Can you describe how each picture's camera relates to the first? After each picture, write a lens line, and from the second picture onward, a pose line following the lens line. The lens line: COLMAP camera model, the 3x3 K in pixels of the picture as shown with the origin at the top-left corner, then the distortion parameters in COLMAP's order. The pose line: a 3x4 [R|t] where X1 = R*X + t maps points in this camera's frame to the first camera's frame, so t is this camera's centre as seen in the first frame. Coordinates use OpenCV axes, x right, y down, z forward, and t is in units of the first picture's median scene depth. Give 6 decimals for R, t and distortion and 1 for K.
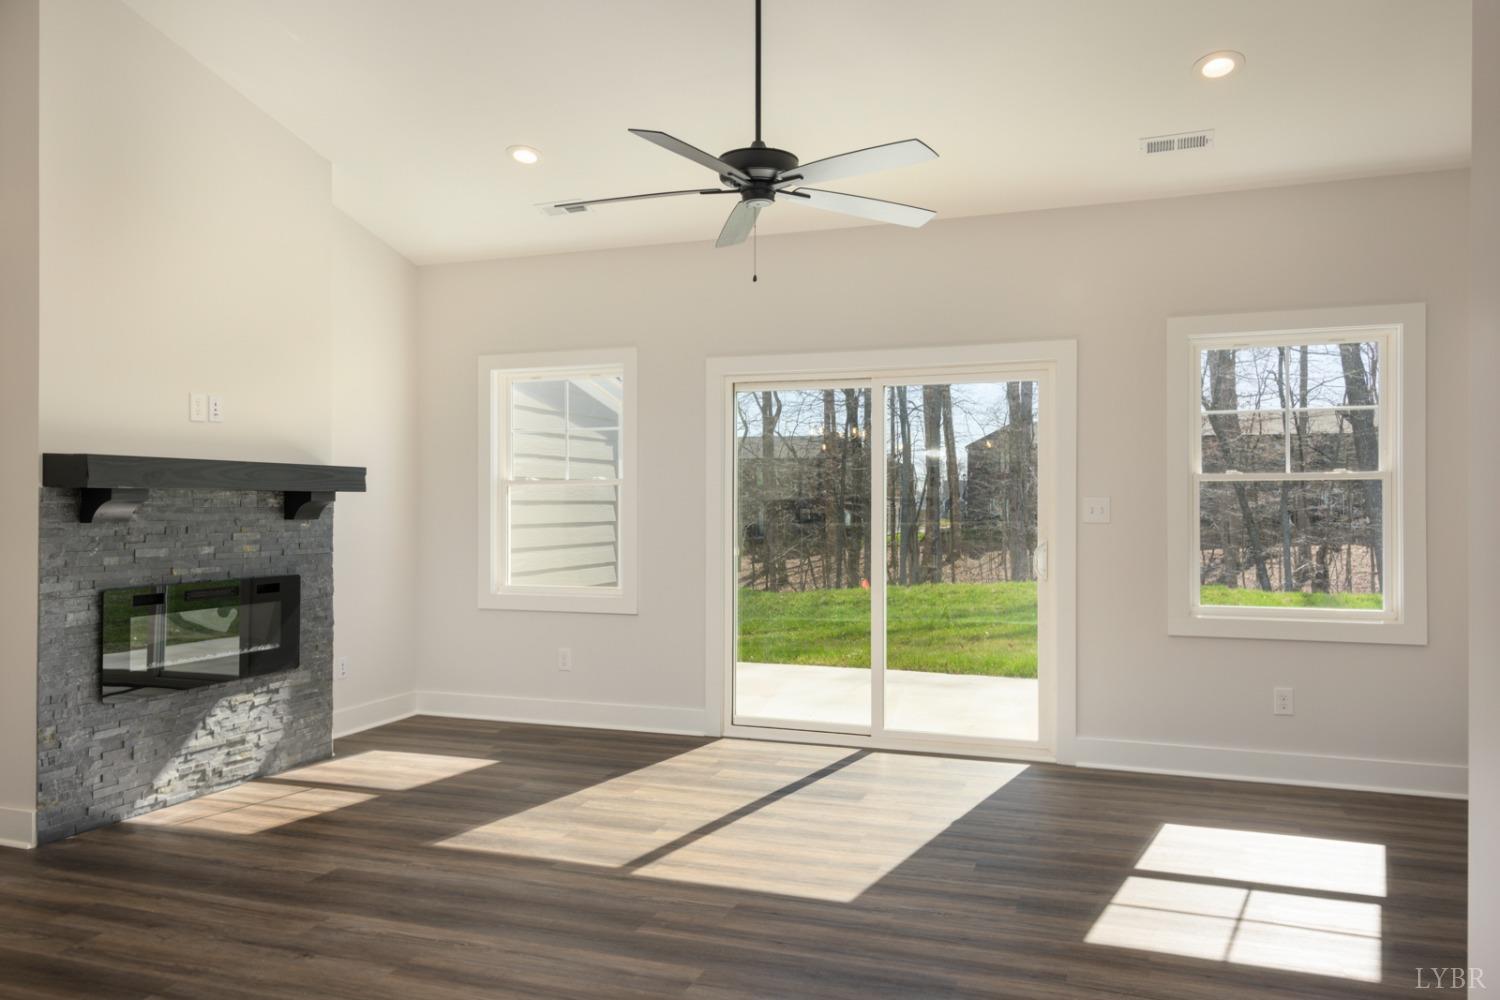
lens RADIAL K [[1104.1, 0, 752.4], [0, 1104.1, 502.5], [0, 0, 1]] dist [0.020019, -0.008904]
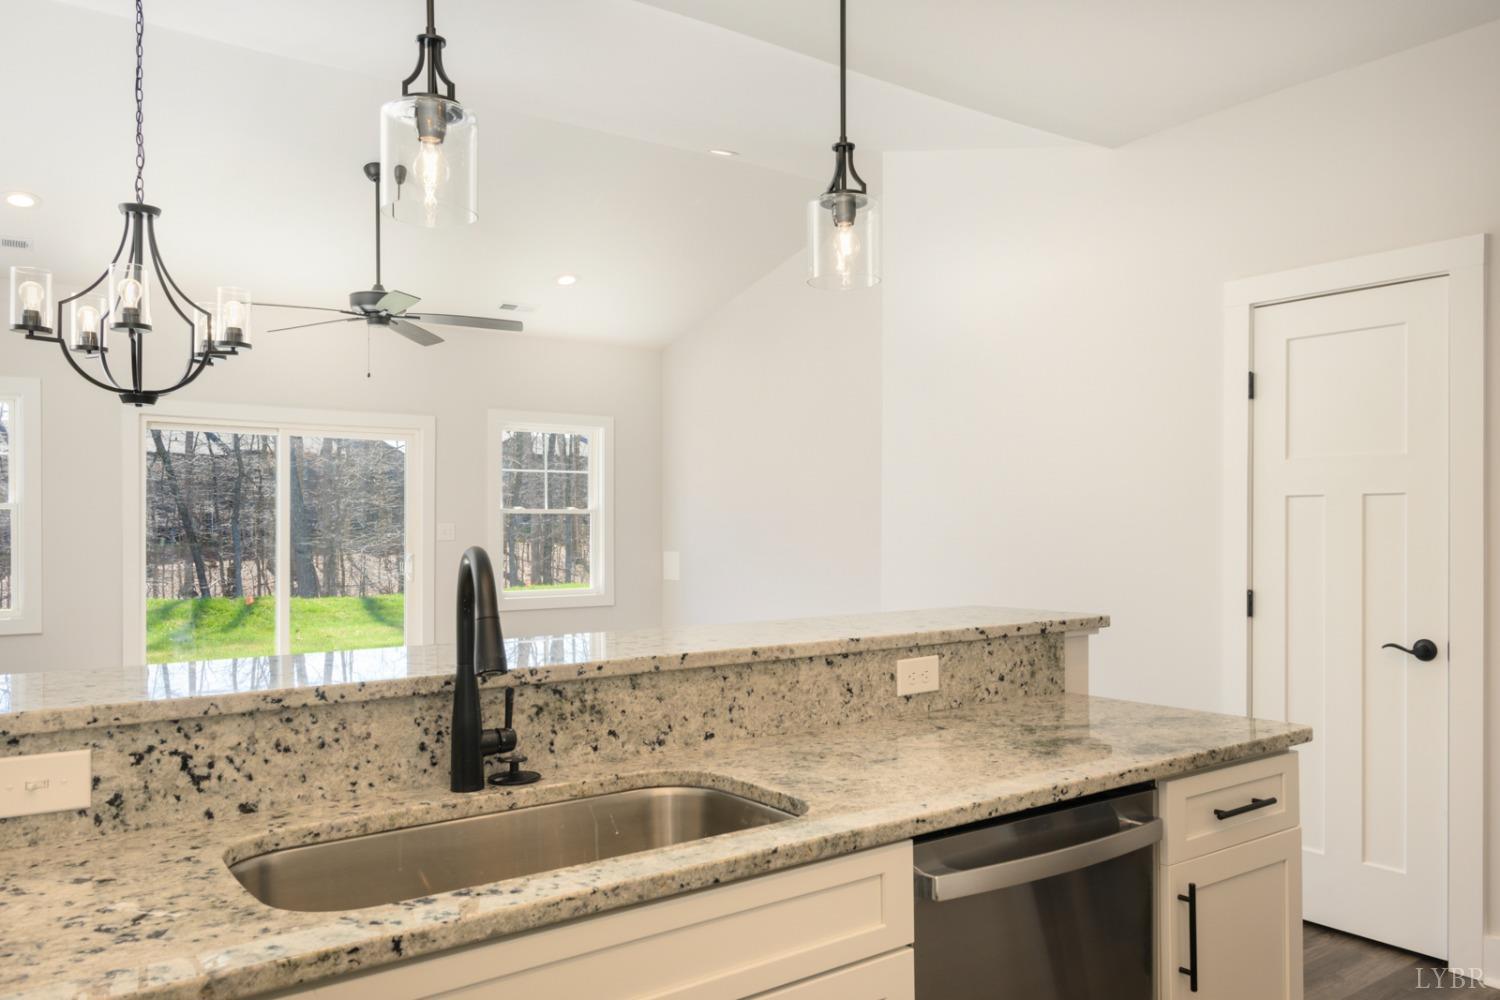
lens RADIAL K [[1107.4, 0, 749.1], [0, 1107.4, 502.2], [0, 0, 1]] dist [0.004964, 0.002525]
pose [[0.559439, 0.017660, 0.828683, -0.766890], [-0.005287, 0.999829, -0.017738, -0.009652], [-0.828855, 0.005543, 0.559437, -0.193394]]
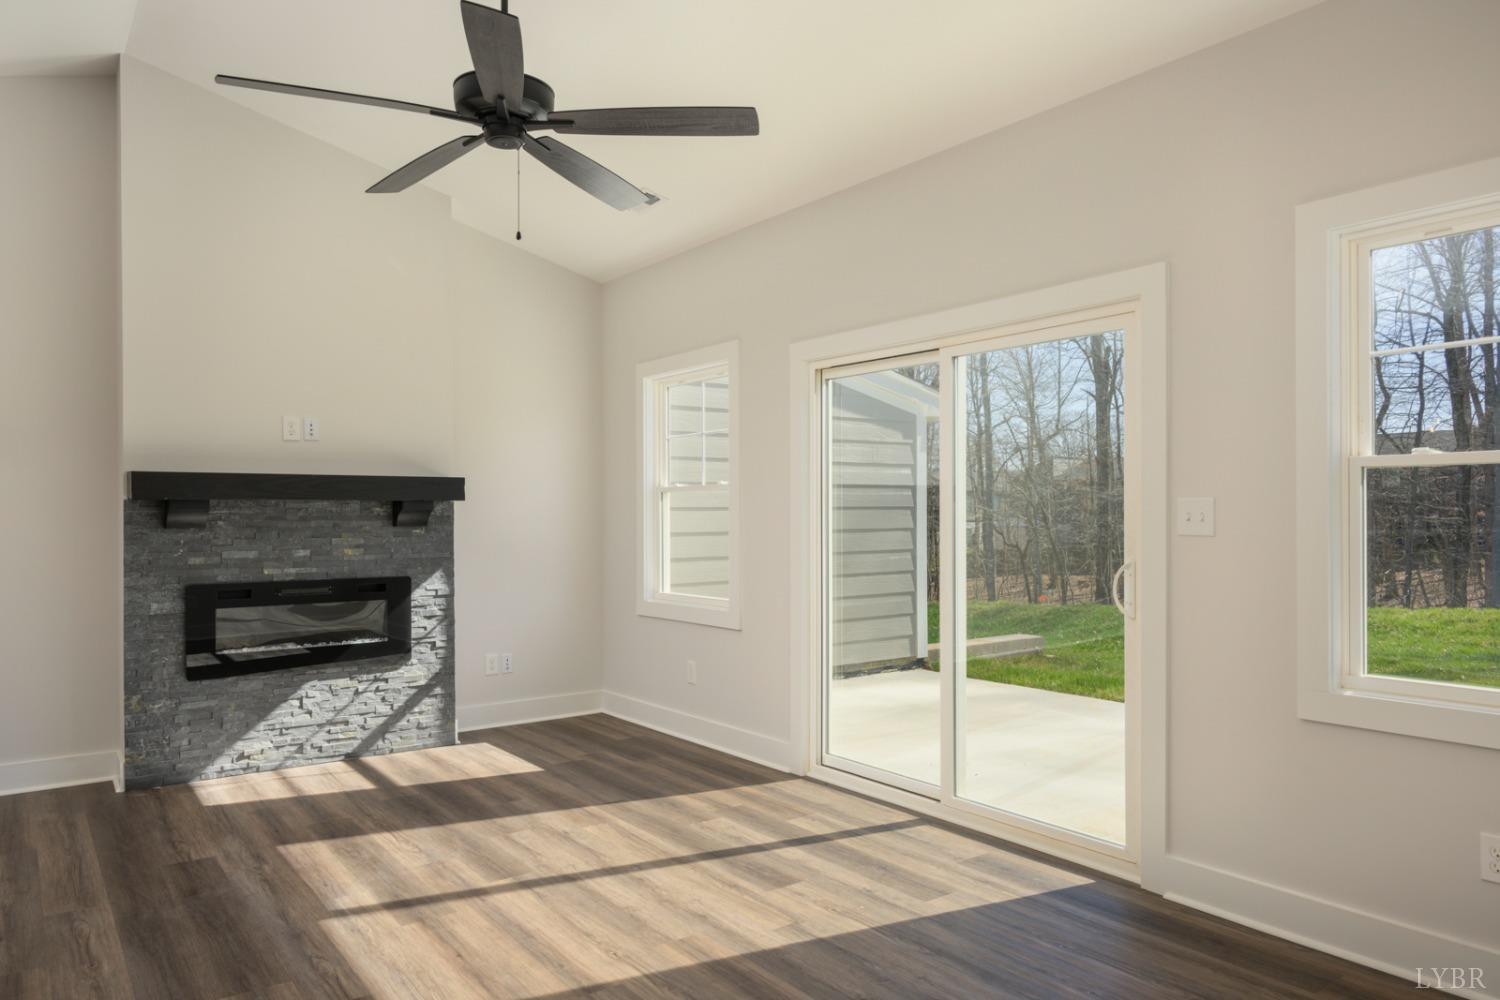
lens RADIAL K [[1001.9, 0, 741.7], [0, 1001.9, 521.2], [0, 0, 1]] dist [-0.006140, 0.002331]
pose [[0.832370, 0.000656, -0.554220, 0.457375], [0.005846, 0.999933, 0.009963, 0.002452], [0.554189, -0.011533, 0.832311, 0.389361]]
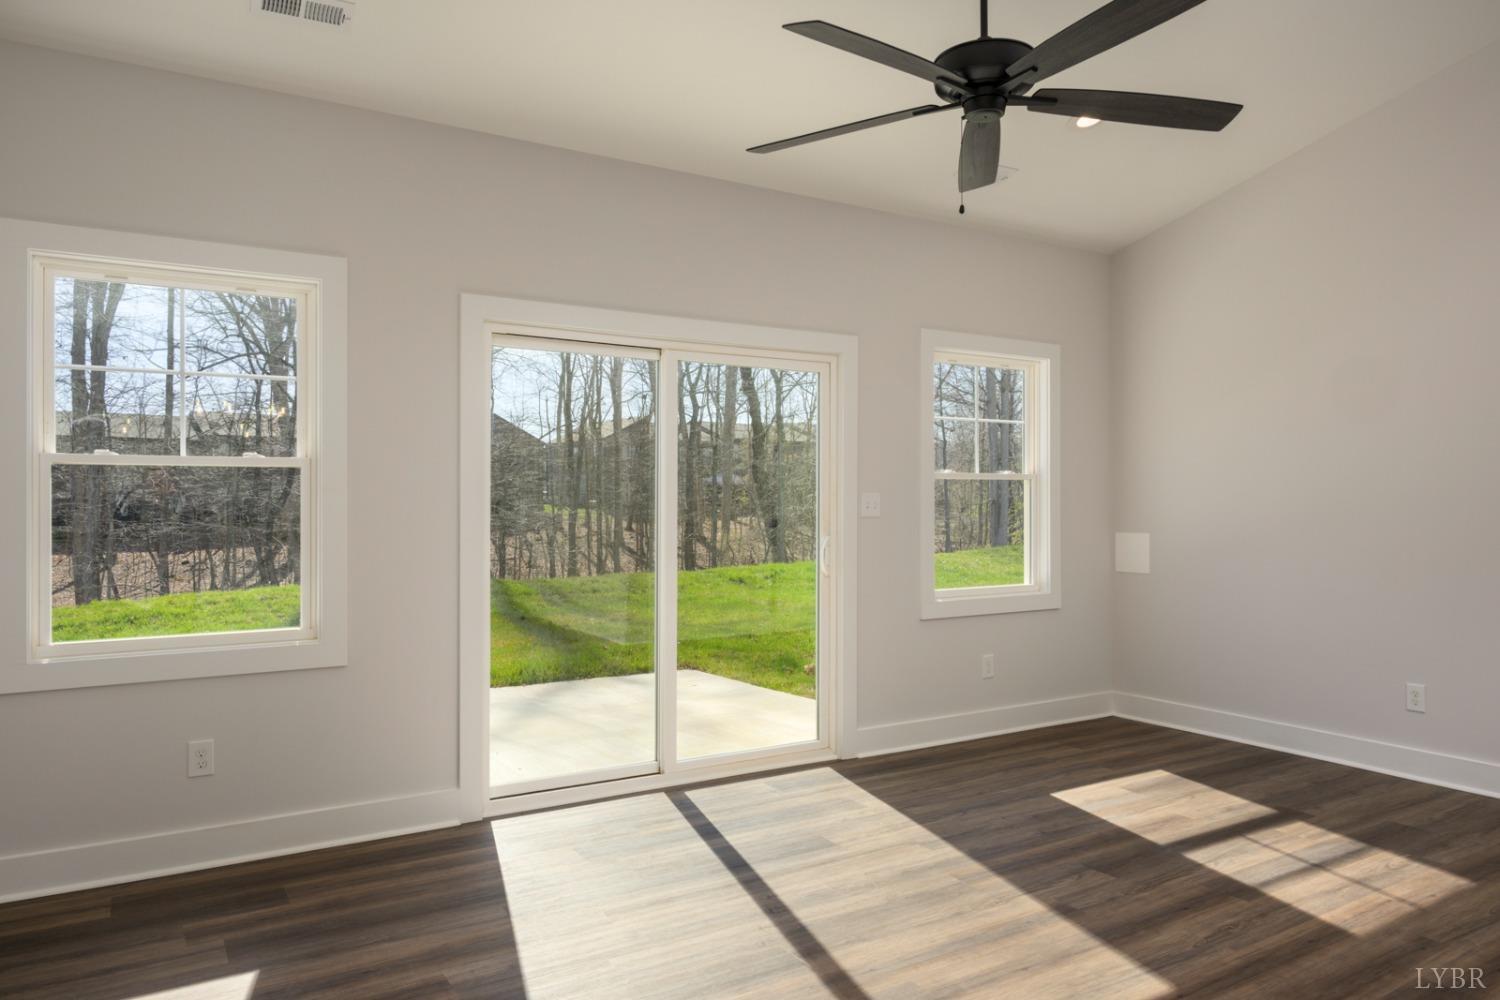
lens RADIAL K [[1001.9, 0, 754.3], [0, 1001.9, 497.1], [0, 0, 1]] dist [-0.006140, 0.002331]
pose [[0.613510, 0.005543, 0.789668, -0.537594], [-0.001758, 0.999982, -0.005653, 0.005392], [-0.789685, 0.002080, 0.613509, 0.562801]]
